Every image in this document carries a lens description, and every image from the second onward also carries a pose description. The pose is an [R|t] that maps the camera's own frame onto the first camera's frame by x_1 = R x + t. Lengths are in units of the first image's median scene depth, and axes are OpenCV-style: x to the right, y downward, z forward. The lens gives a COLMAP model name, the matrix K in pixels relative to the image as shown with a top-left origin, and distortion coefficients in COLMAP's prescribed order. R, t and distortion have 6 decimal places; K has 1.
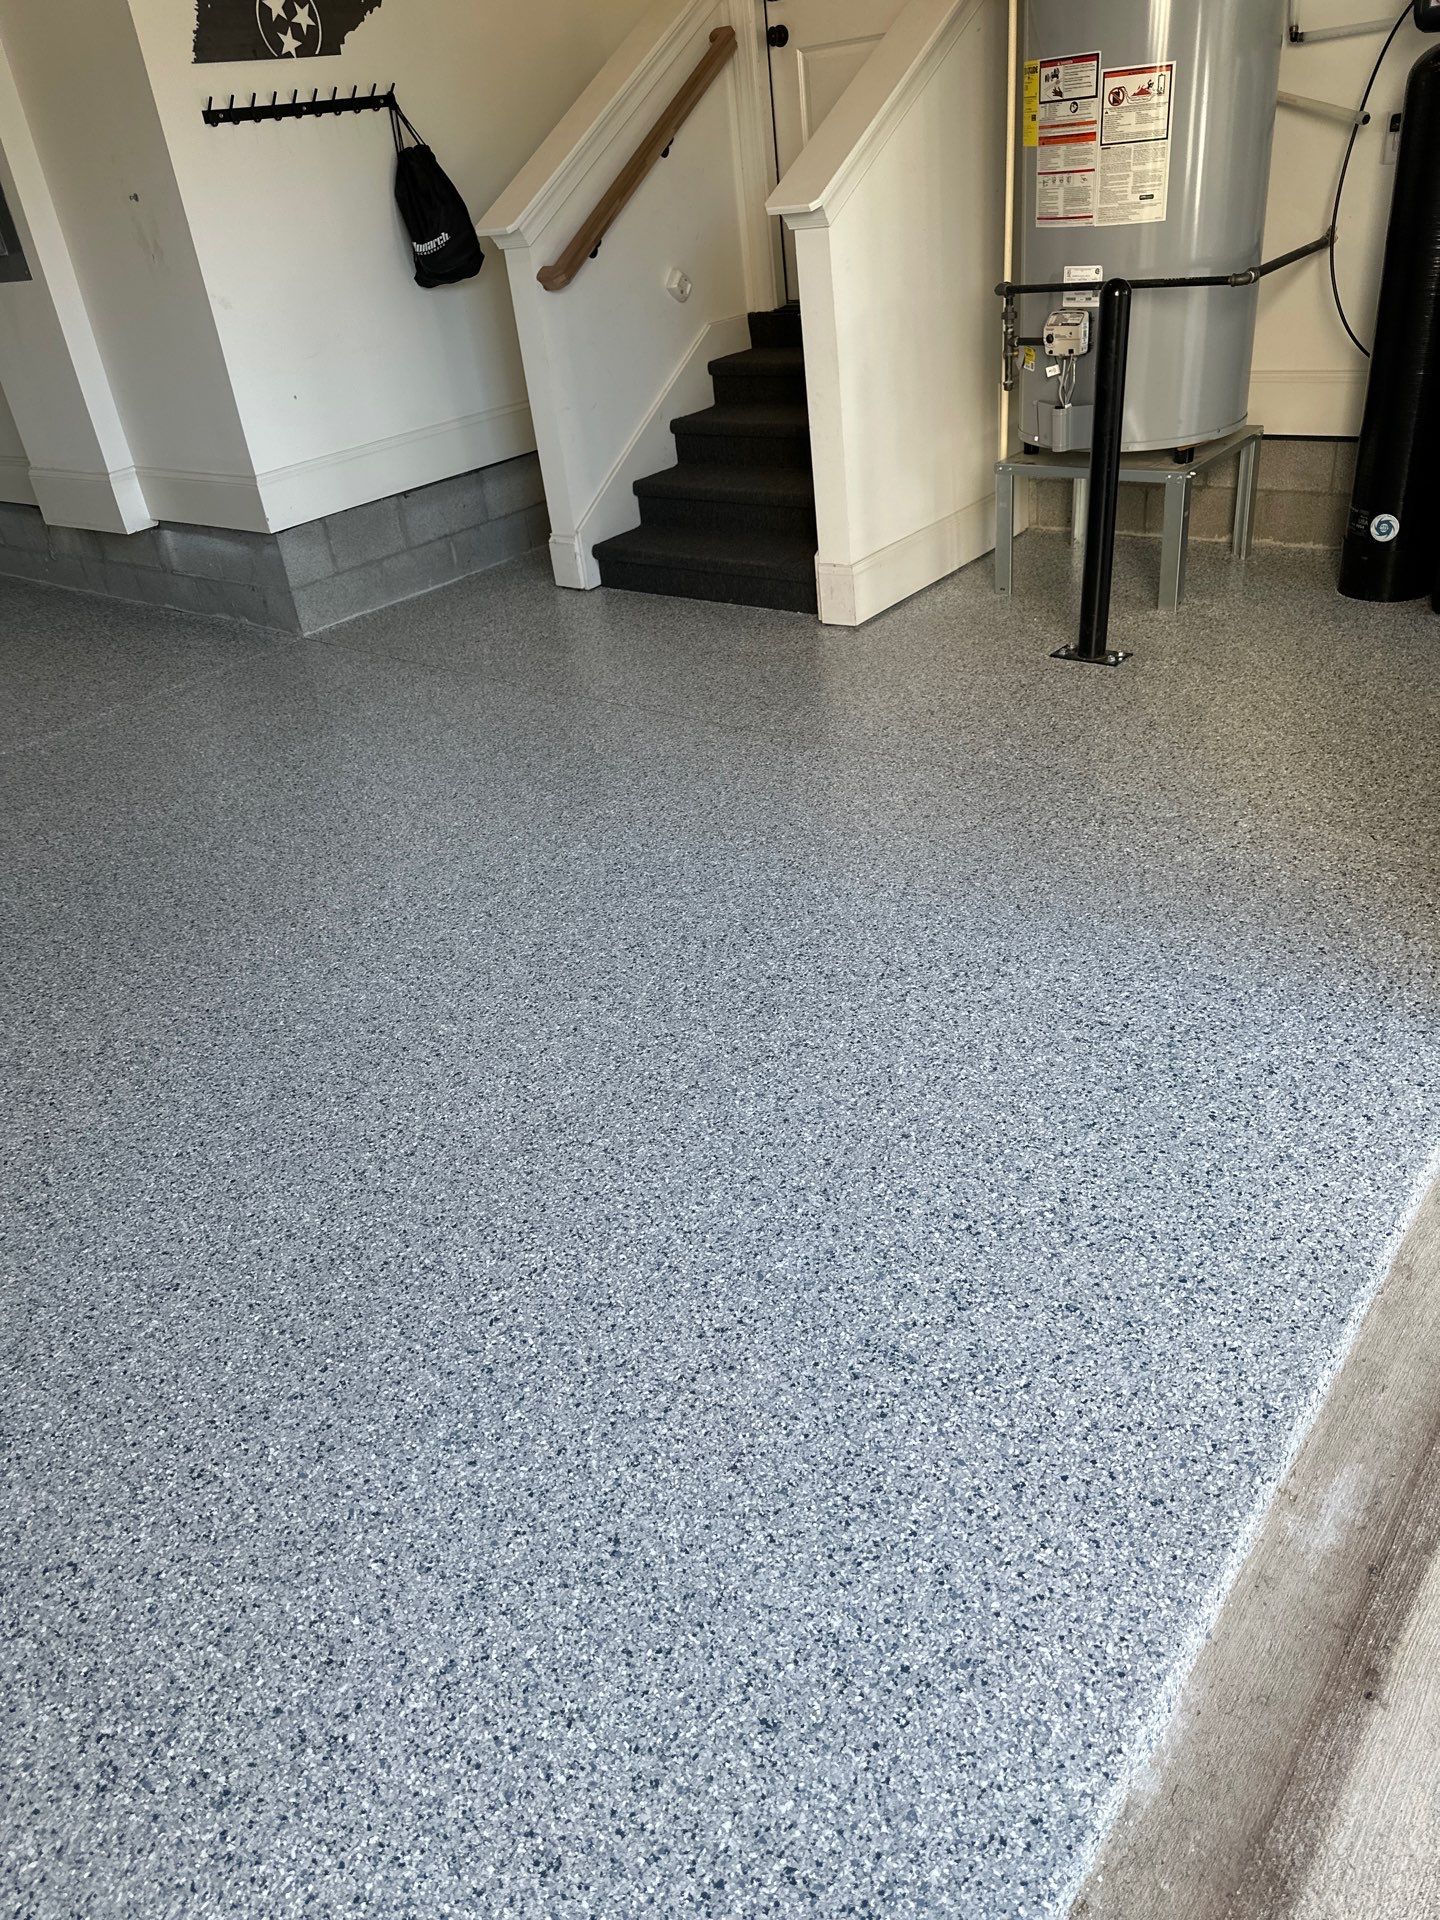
lens RADIAL K [[1326.5, 0, 709.2], [0, 1326.5, 956.2], [0, 0, 1]] dist [0.053453, -0.065673]
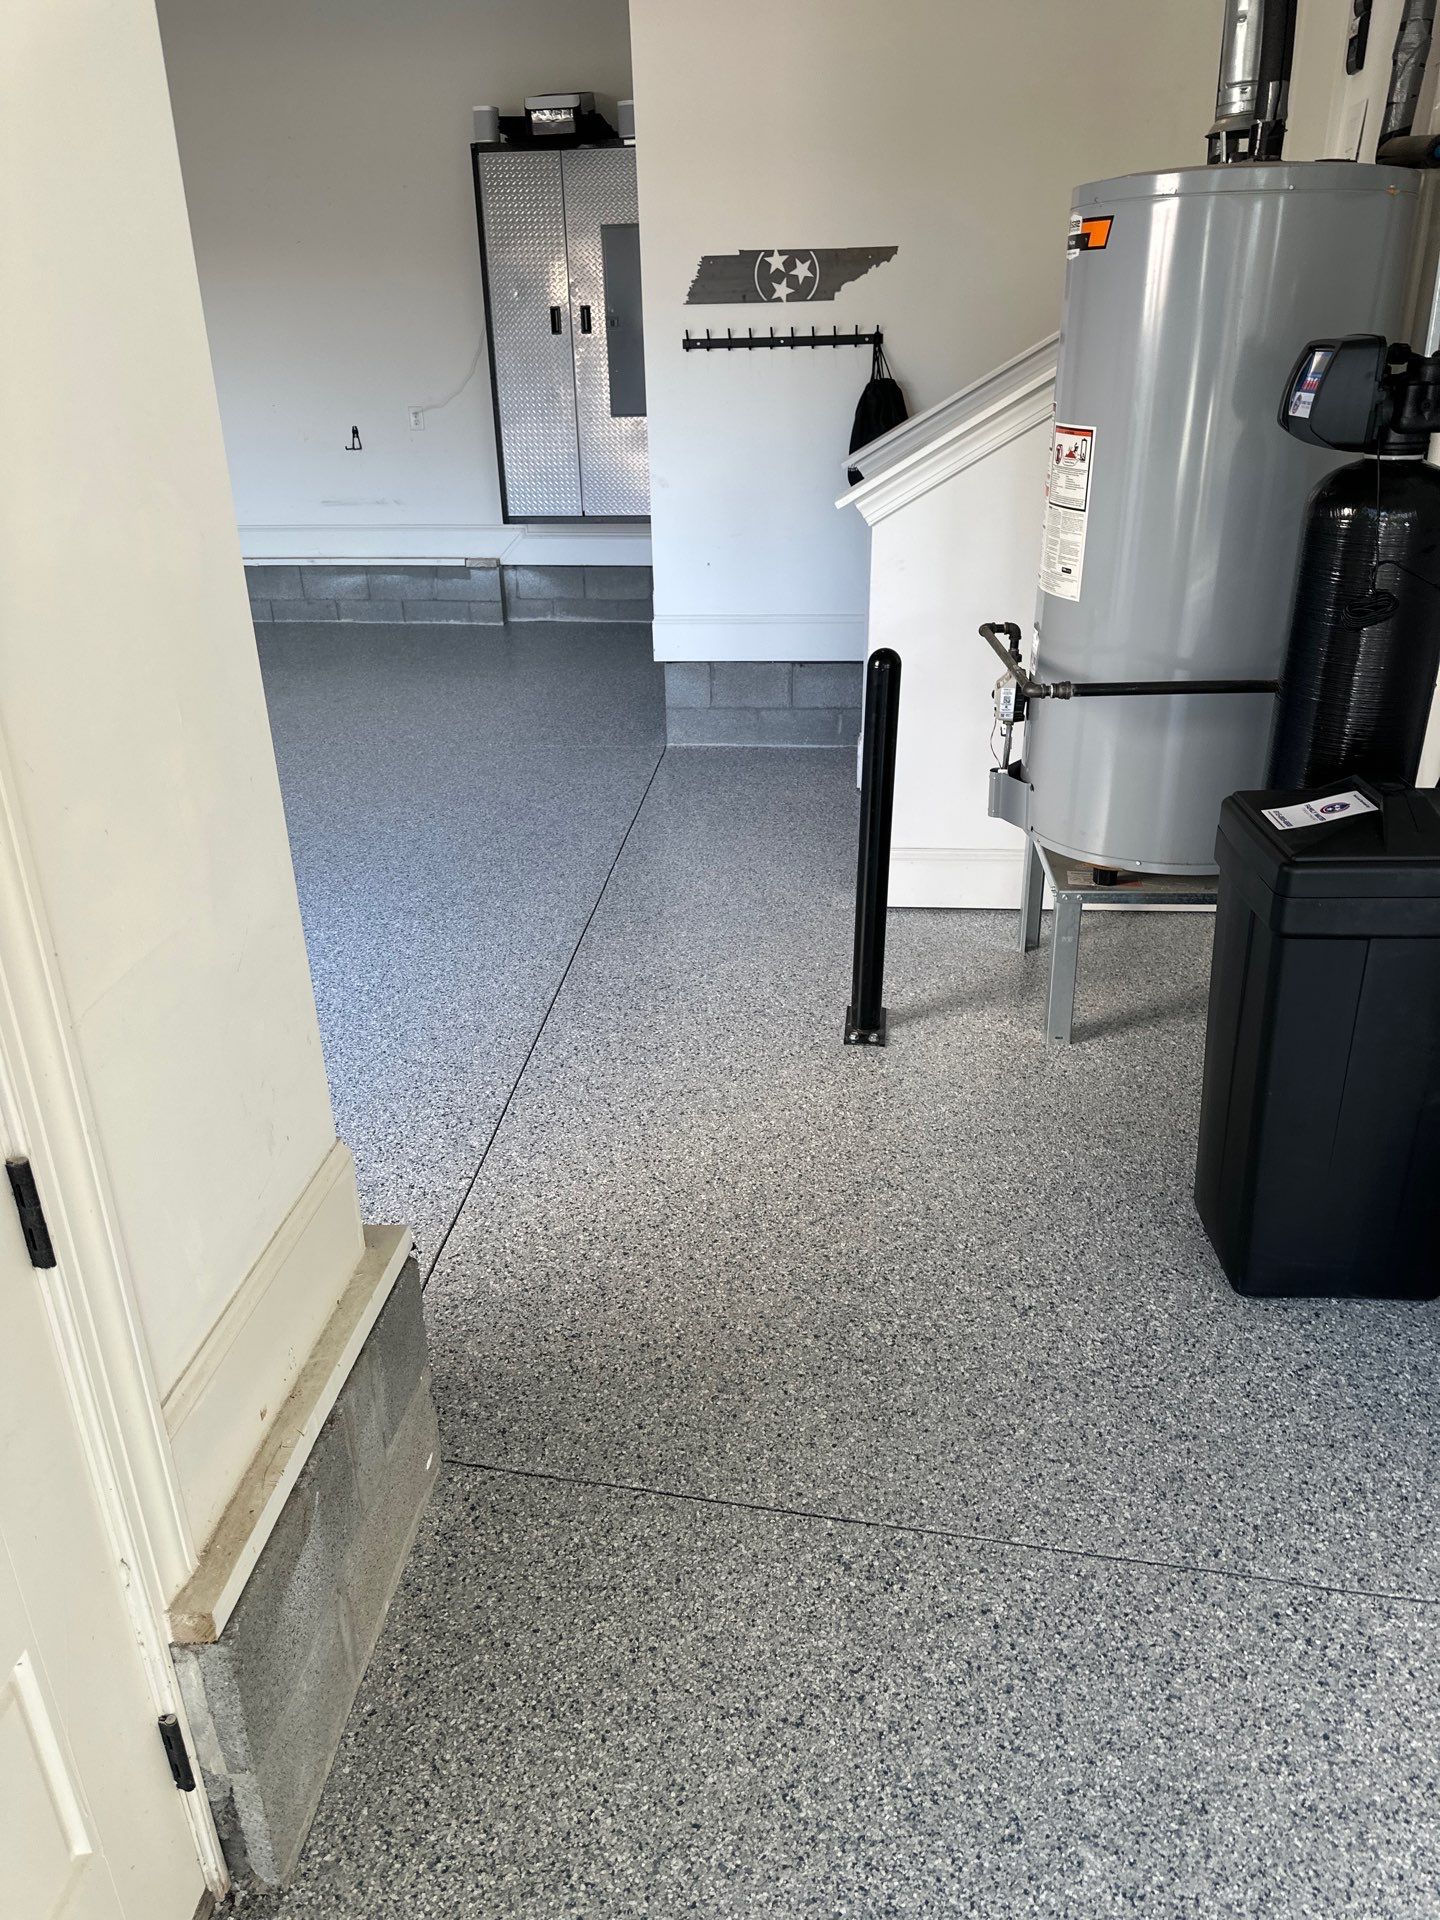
lens RADIAL K [[1333.6, 0, 717.2], [0, 1333.6, 939.1], [0, 0, 1]] dist [0.101833, -0.163242]
pose [[0.546979, 0.423401, -0.722181, 0.861606], [-0.473691, 0.867821, 0.150013, -0.370991], [0.690239, 0.260037, 0.675241, 0.327250]]
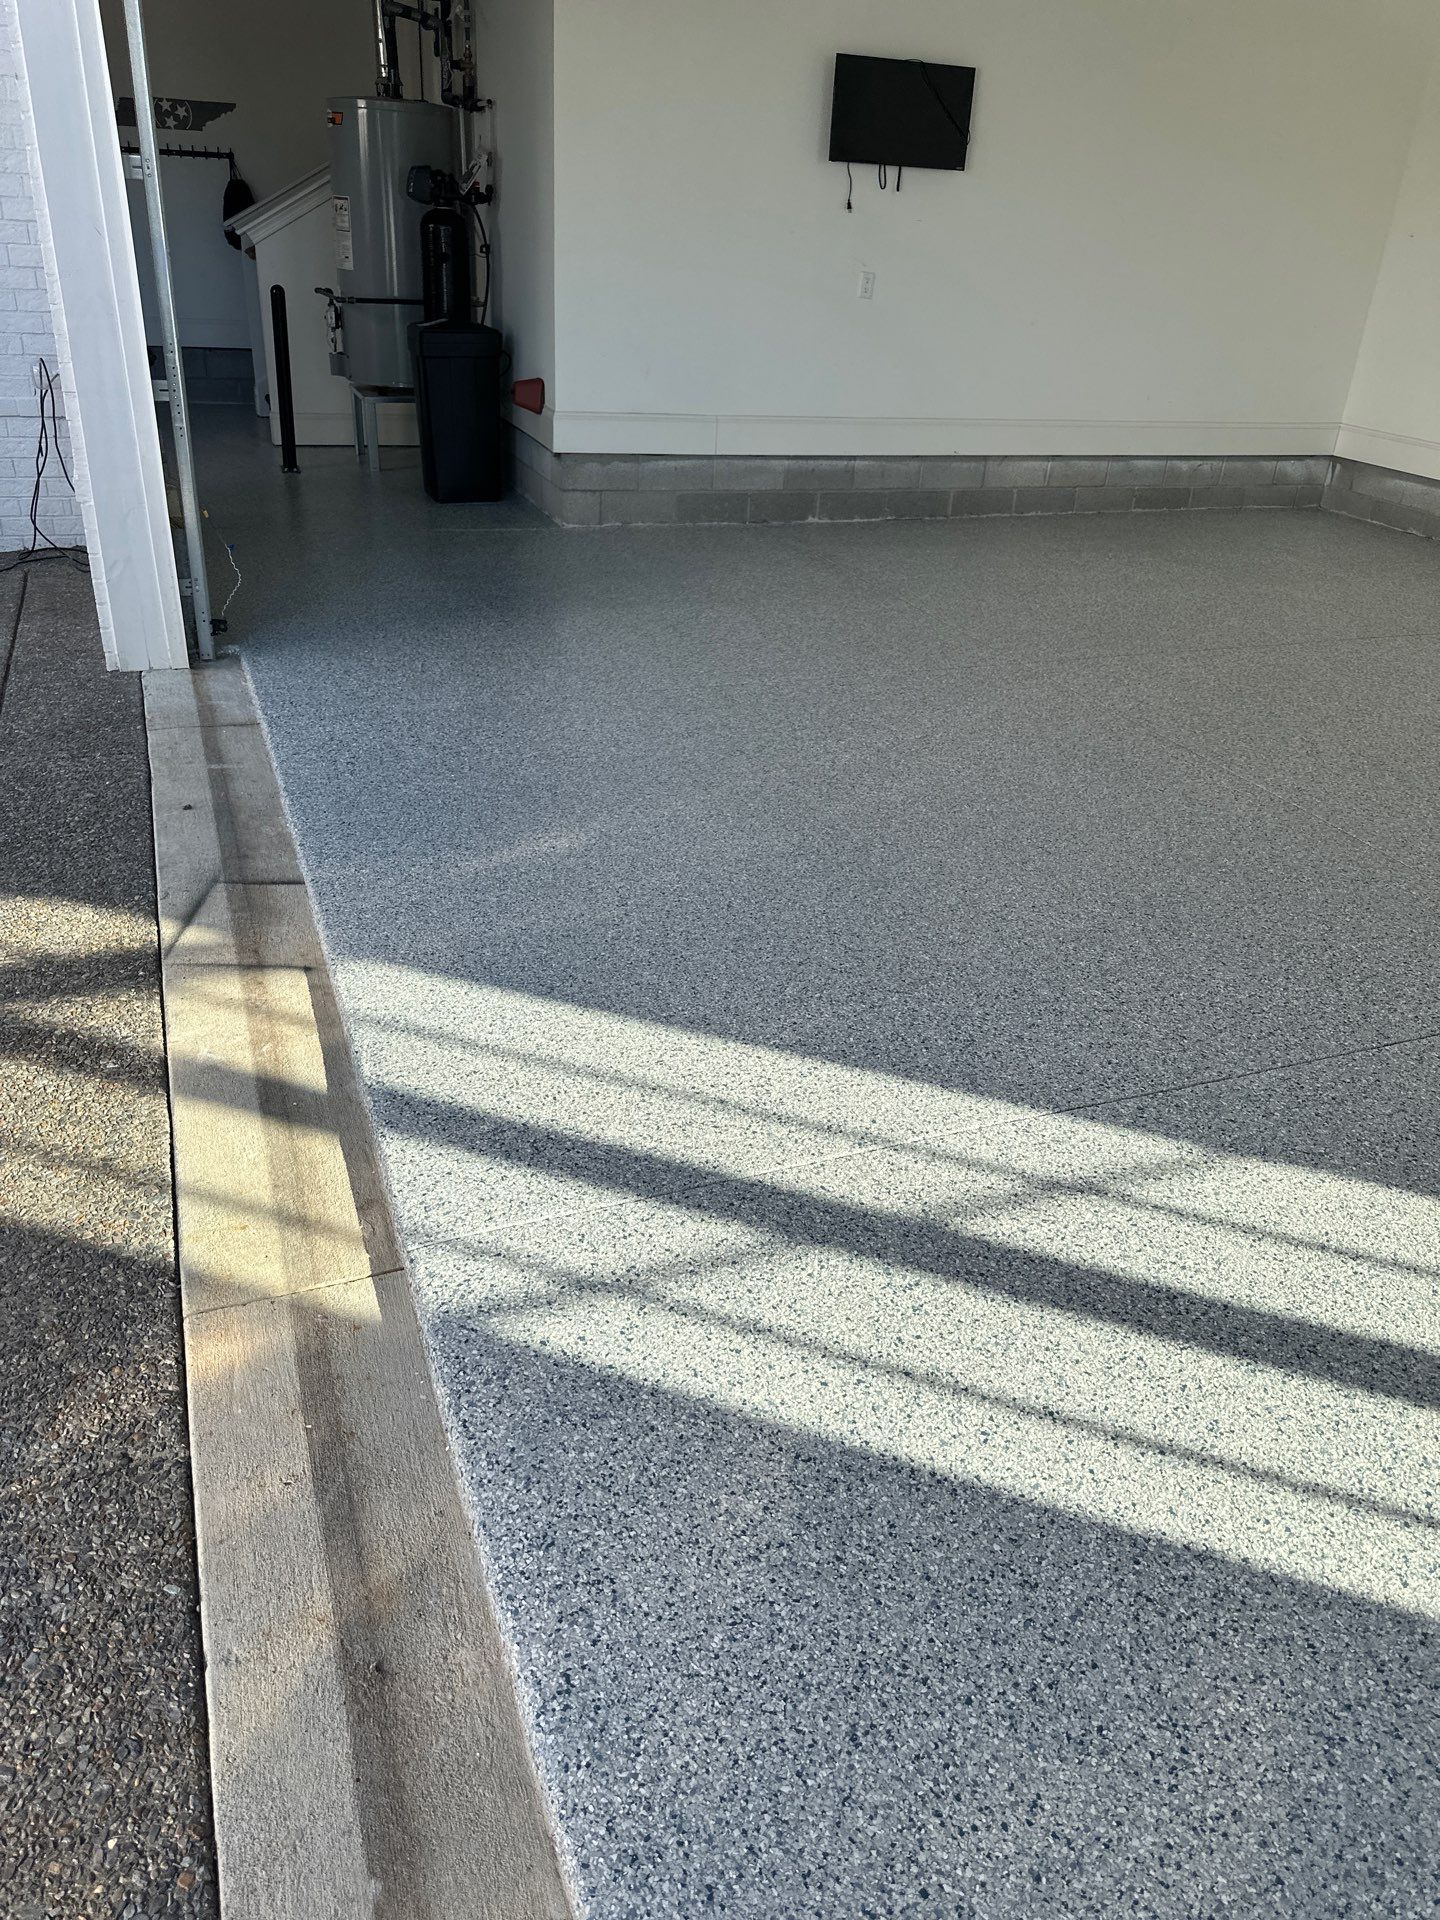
lens RADIAL K [[1346.3, 0, 733.6], [0, 1346.3, 958.3], [0, 0, 1]] dist [0.027950, -0.041258]
pose [[0.856184, 0.377849, -0.352391, 1.903996], [-0.389187, 0.920240, 0.041135, 0.115946], [0.339827, 0.101927, 0.934948, -0.630651]]
